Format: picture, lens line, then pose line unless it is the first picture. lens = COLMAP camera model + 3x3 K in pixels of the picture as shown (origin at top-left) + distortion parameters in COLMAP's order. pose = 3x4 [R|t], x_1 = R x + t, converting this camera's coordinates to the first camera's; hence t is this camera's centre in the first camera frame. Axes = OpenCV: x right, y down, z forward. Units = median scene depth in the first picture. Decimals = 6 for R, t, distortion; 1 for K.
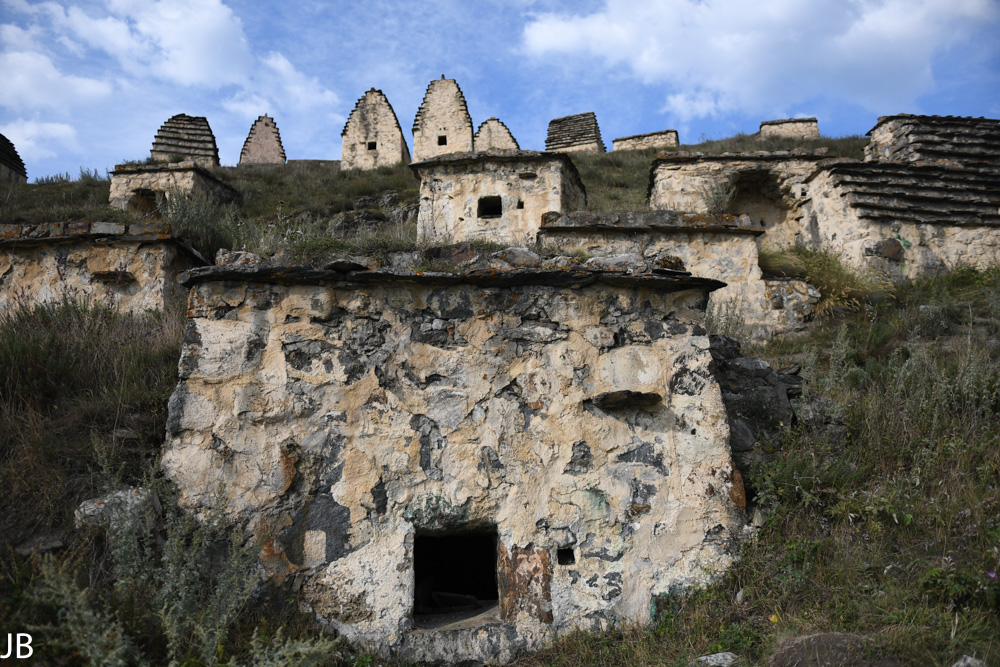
lens RADIAL K [[796.0, 0, 500.0], [0, 796.0, 333.5], [0, 0, 1]] dist [-0.078048, 0.073665]
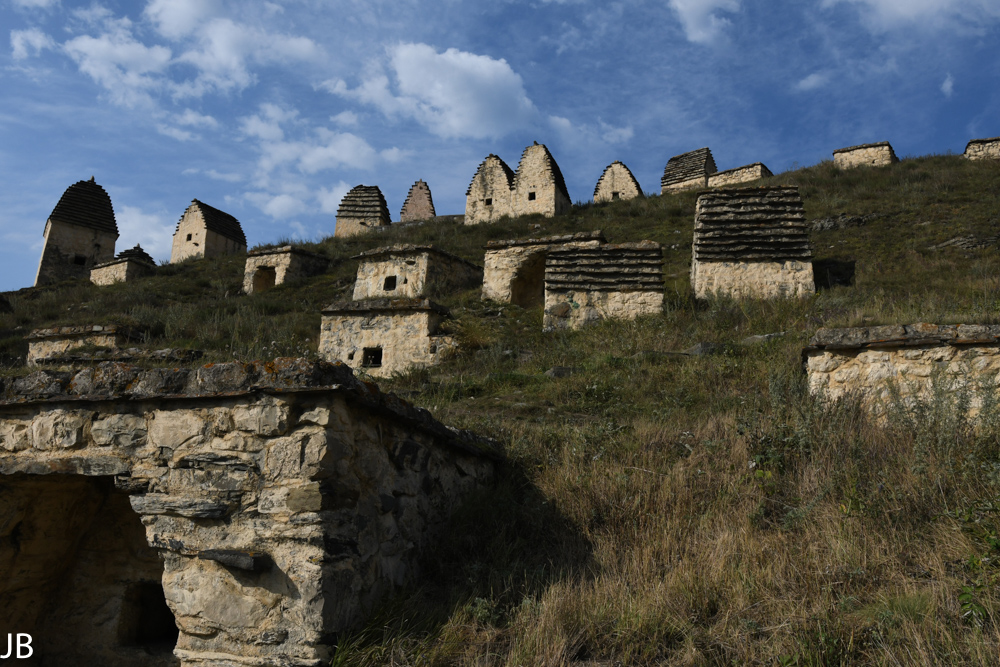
lens RADIAL K [[796.0, 0, 500.0], [0, 796.0, 333.5], [0, 0, 1]] dist [-0.078048, 0.073665]
pose [[0.937295, -0.019595, -0.347986, 0.302678], [0.015083, 0.999763, -0.015671, -0.012216], [0.348211, 0.009439, 0.937369, -0.168041]]
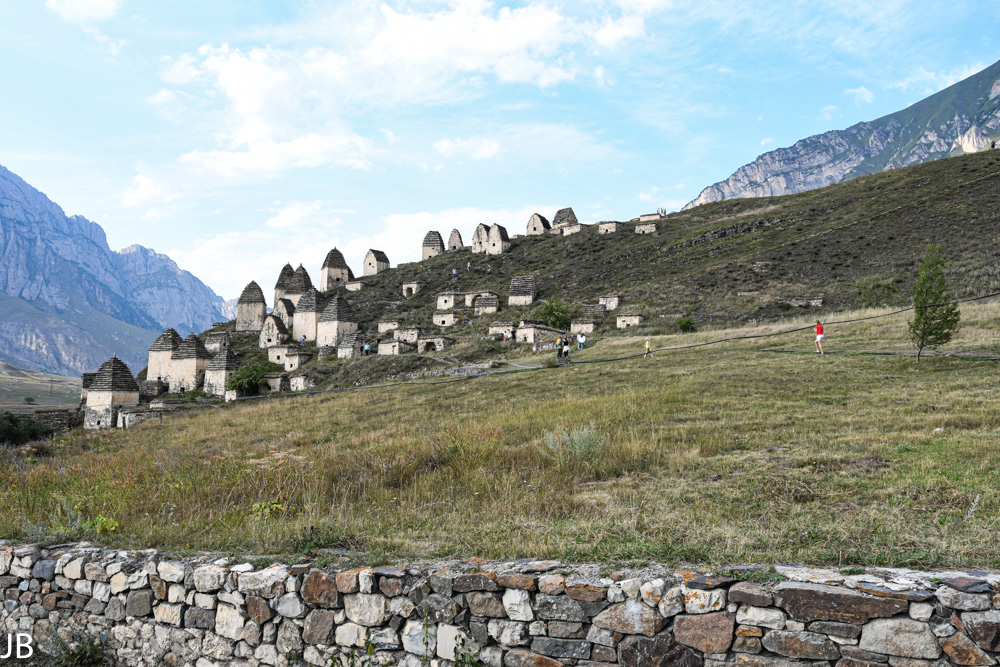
lens RADIAL K [[796.0, 0, 500.0], [0, 796.0, 333.5], [0, 0, 1]] dist [-0.078048, 0.073665]
pose [[0.903357, -0.020649, -0.428391, 1.387617], [0.083991, 0.988017, 0.129488, -0.303511], [0.420584, -0.152955, 0.894267, -2.075983]]
